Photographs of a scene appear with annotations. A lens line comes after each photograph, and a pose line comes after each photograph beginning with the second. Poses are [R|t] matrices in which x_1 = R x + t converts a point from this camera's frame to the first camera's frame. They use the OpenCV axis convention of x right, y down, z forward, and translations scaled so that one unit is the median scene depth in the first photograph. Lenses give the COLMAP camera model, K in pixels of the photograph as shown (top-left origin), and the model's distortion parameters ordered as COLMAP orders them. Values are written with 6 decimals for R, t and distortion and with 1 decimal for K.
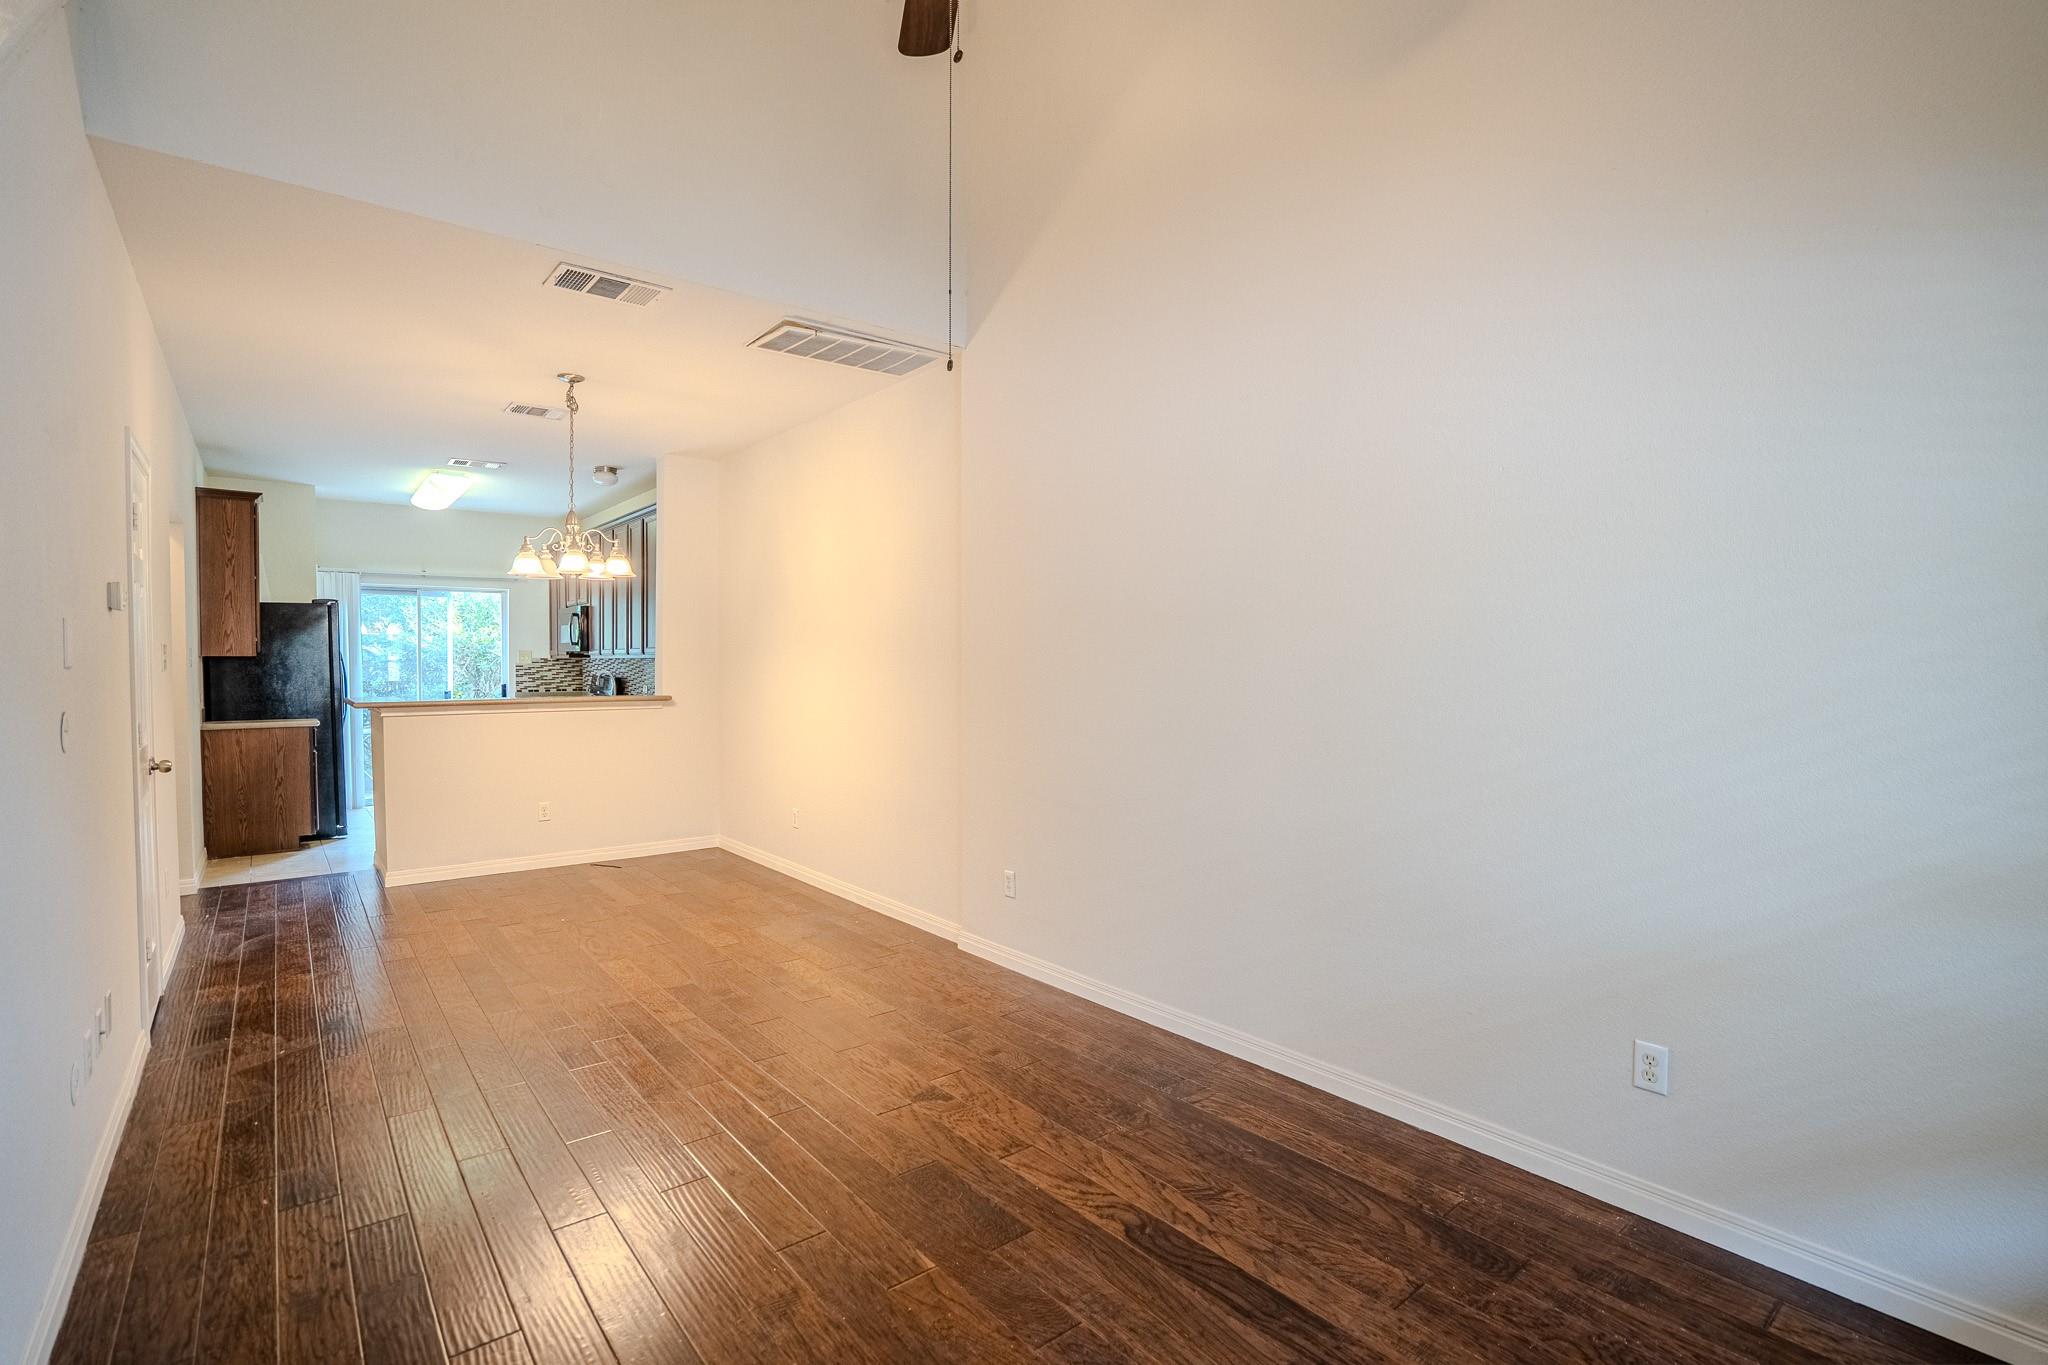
lens RADIAL K [[945.8, 0, 1012.3], [0, 945.8, 682.8], [0, 0, 1]] dist [-0.053739, 0.017786]
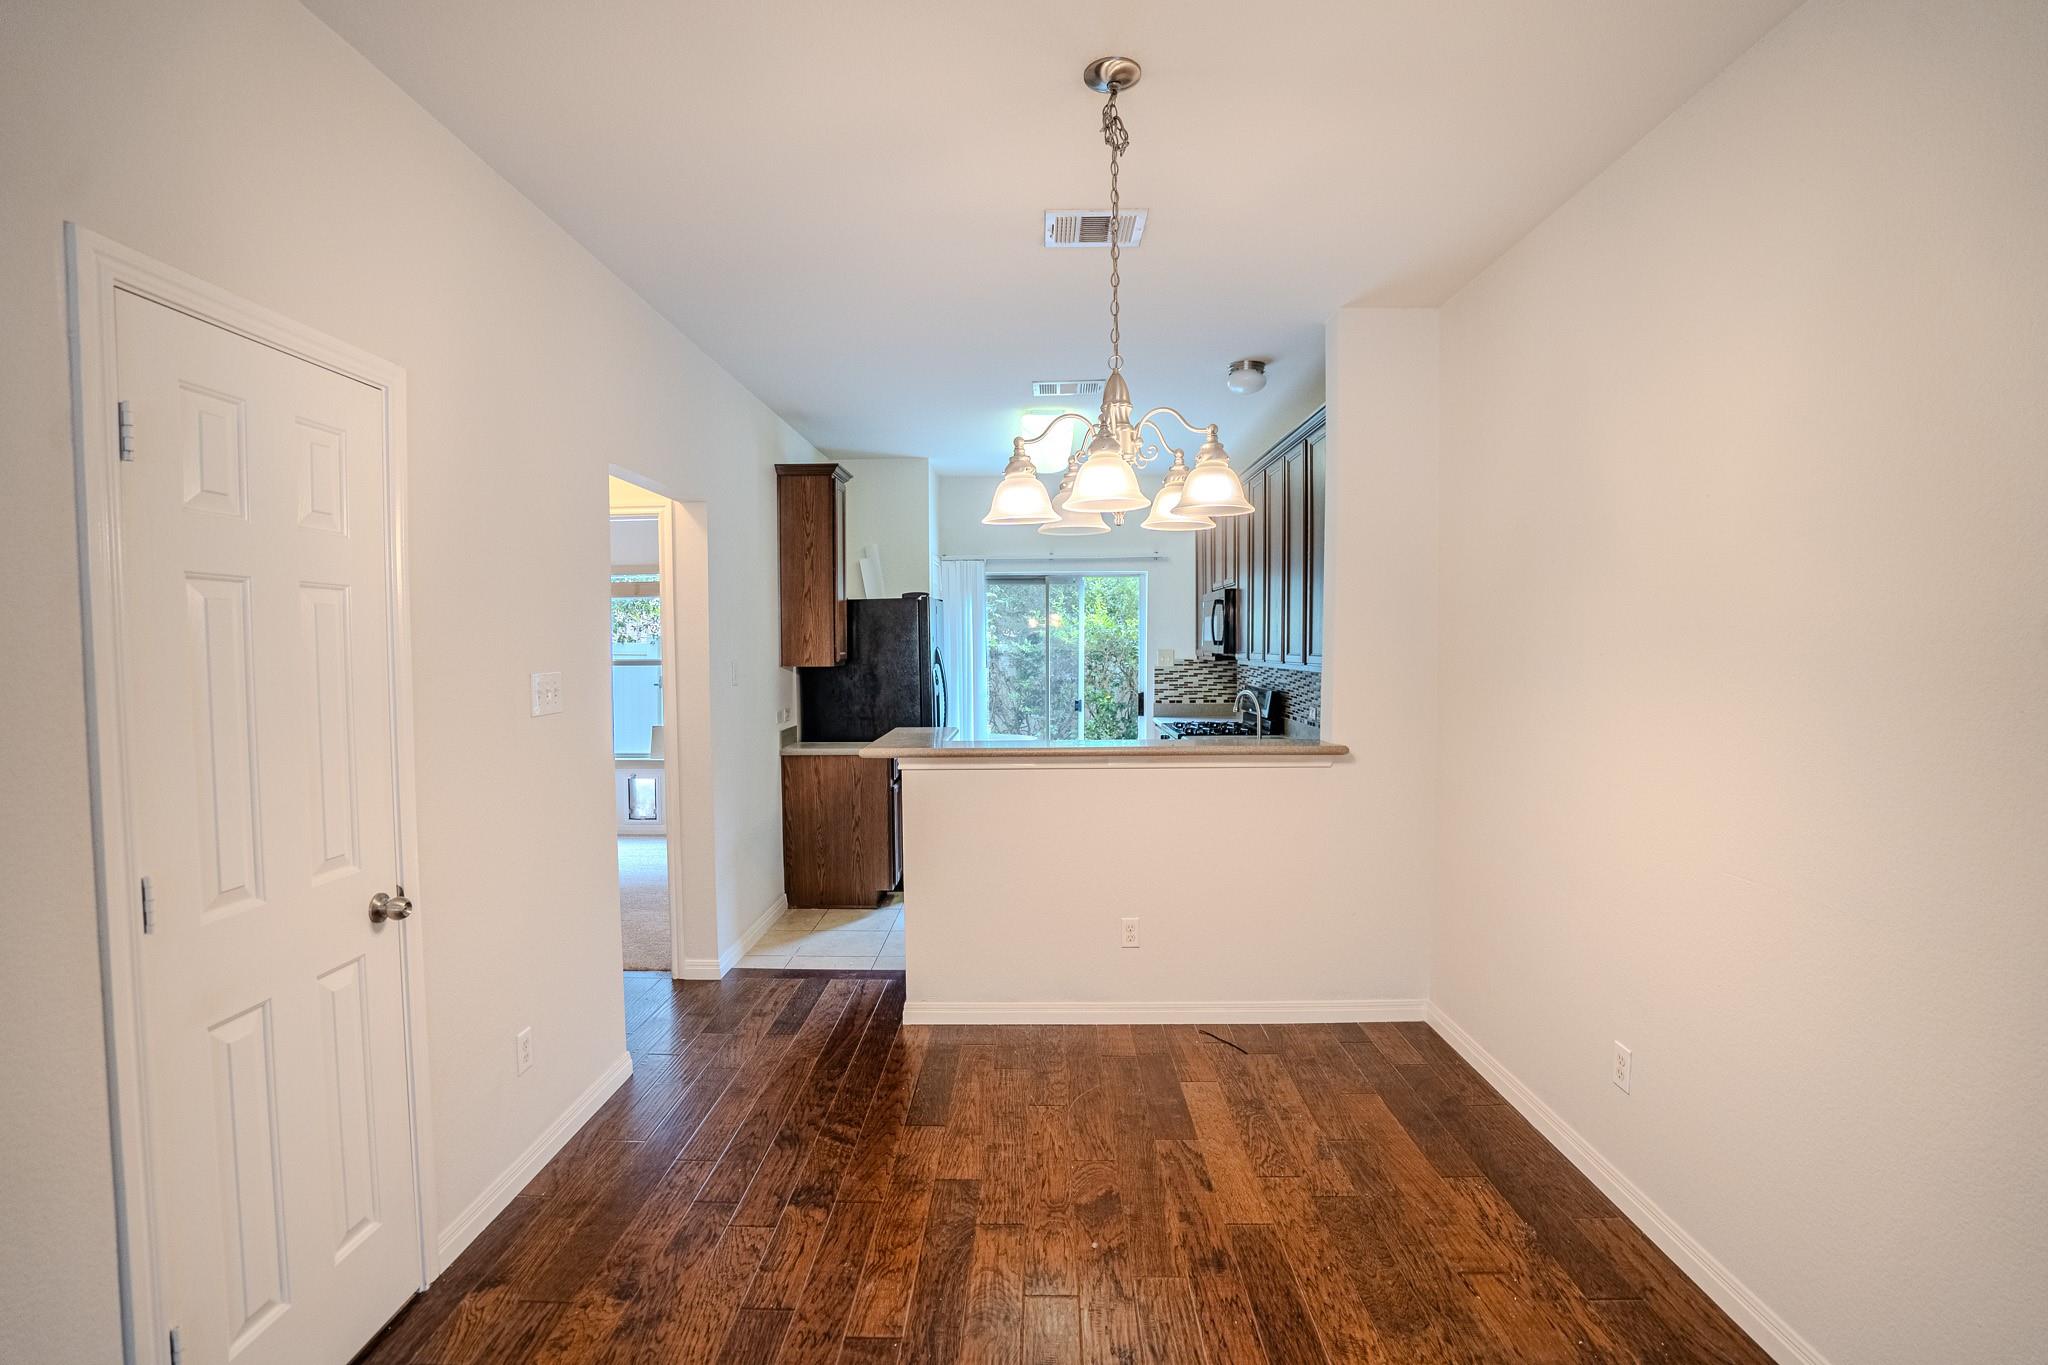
lens RADIAL K [[945.8, 0, 1016.9], [0, 945.8, 684.9], [0, 0, 1]] dist [-0.053739, 0.017786]
pose [[0.764506, 0.023359, -0.644193, -0.161005], [-0.008589, 0.999624, 0.026055, -0.035831], [0.644559, -0.014386, 0.764419, 0.465197]]
